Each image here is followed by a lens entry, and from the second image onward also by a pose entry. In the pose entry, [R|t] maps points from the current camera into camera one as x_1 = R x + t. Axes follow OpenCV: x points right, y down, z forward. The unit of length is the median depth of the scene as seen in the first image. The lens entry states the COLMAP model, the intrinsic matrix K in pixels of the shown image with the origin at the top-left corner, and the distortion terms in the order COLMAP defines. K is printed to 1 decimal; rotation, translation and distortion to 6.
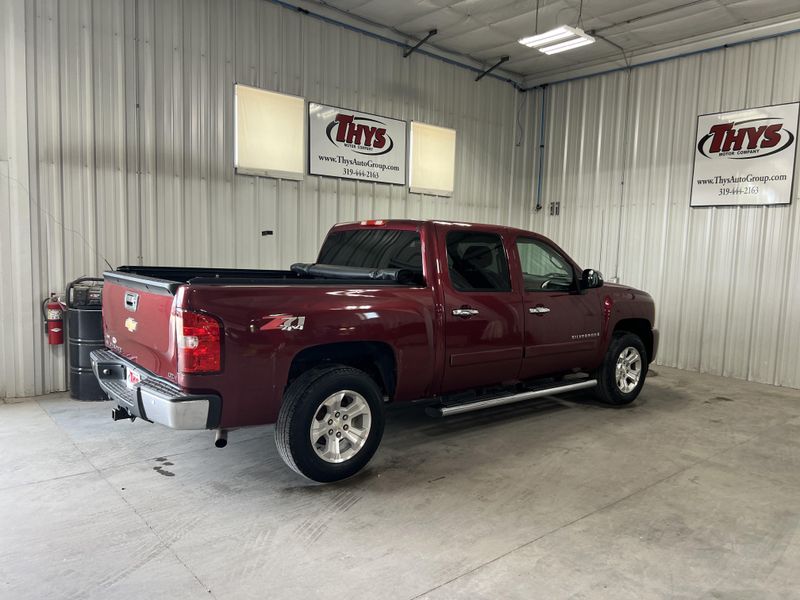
lens RADIAL K [[600.7, 0, 405.9], [0, 600.7, 300.9], [0, 0, 1]] dist [0.050536, -0.054248]
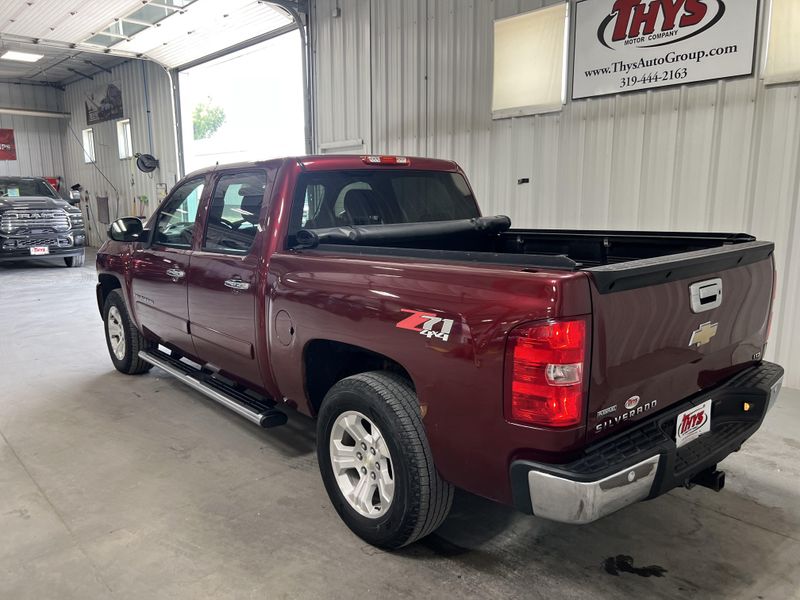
lens RADIAL K [[603.2, 0, 400.0], [0, 603.2, 300.0], [0, 0, 1]] dist [0.043136, -0.043035]
pose [[0.028373, 0.144841, -0.989048, 0.632030], [-0.083671, 0.986318, 0.142041, -0.049309], [0.996089, 0.078724, 0.040103, 0.761212]]
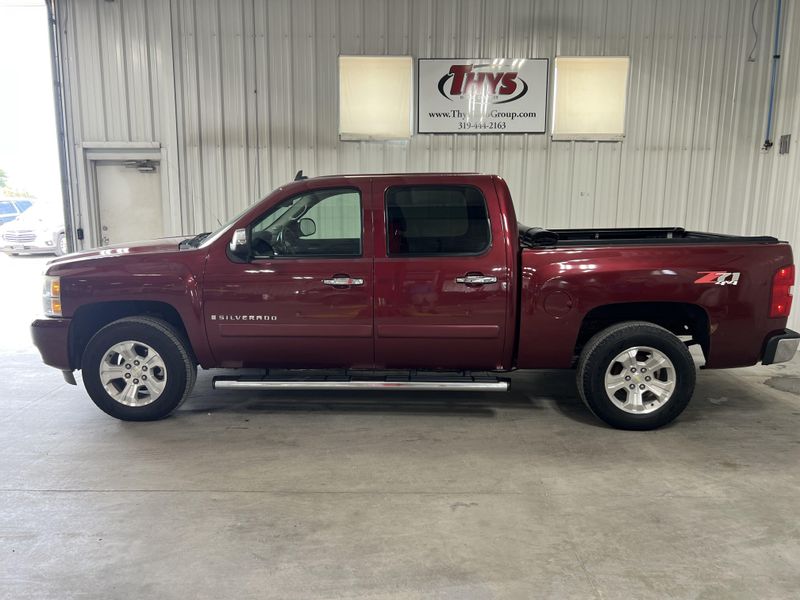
lens RADIAL K [[602.5, 0, 396.0], [0, 602.5, 300.3], [0, 0, 1]] dist [0.039931, -0.043664]
pose [[0.753467, 0.080187, -0.652578, 0.481567], [-0.044450, 0.996477, 0.071121, -0.003791], [0.655981, -0.024580, 0.754377, 0.212131]]
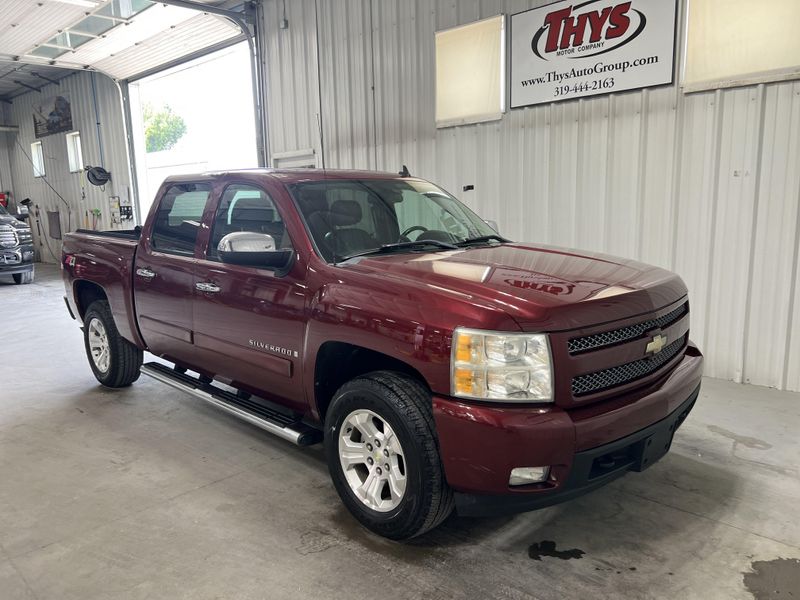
lens RADIAL K [[602.0, 0, 407.7], [0, 602.0, 299.8], [0, 0, 1]] dist [0.043547, -0.046603]
pose [[0.095274, 0.129952, -0.986932, 0.644977], [-0.062567, 0.990264, 0.124351, -0.049998], [0.993483, 0.049902, 0.102477, 0.785767]]
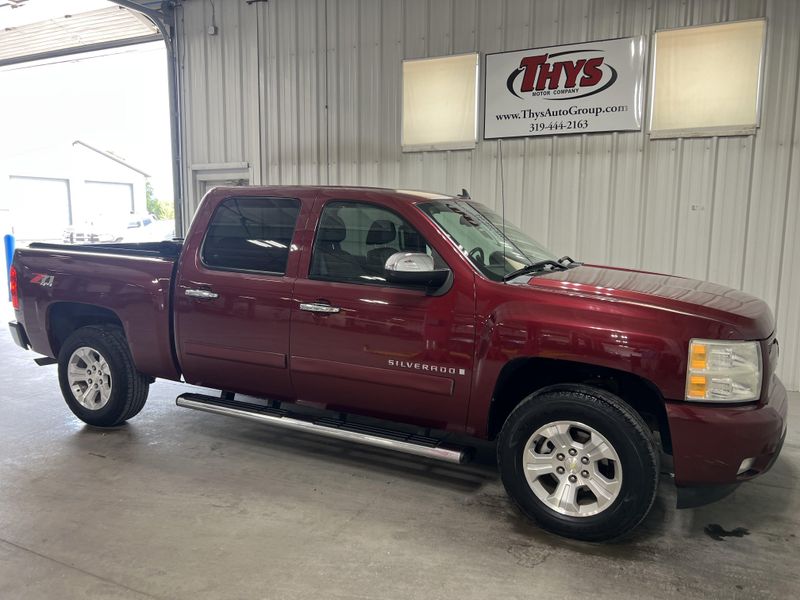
lens RADIAL K [[601.2, 0, 406.7], [0, 601.2, 292.0], [0, 0, 1]] dist [0.043122, -0.049315]
pose [[0.405732, 0.085250, -0.910007, 0.594152], [-0.078064, 0.995235, 0.058429, -0.033785], [0.910652, 0.047332, 0.410454, 0.548080]]
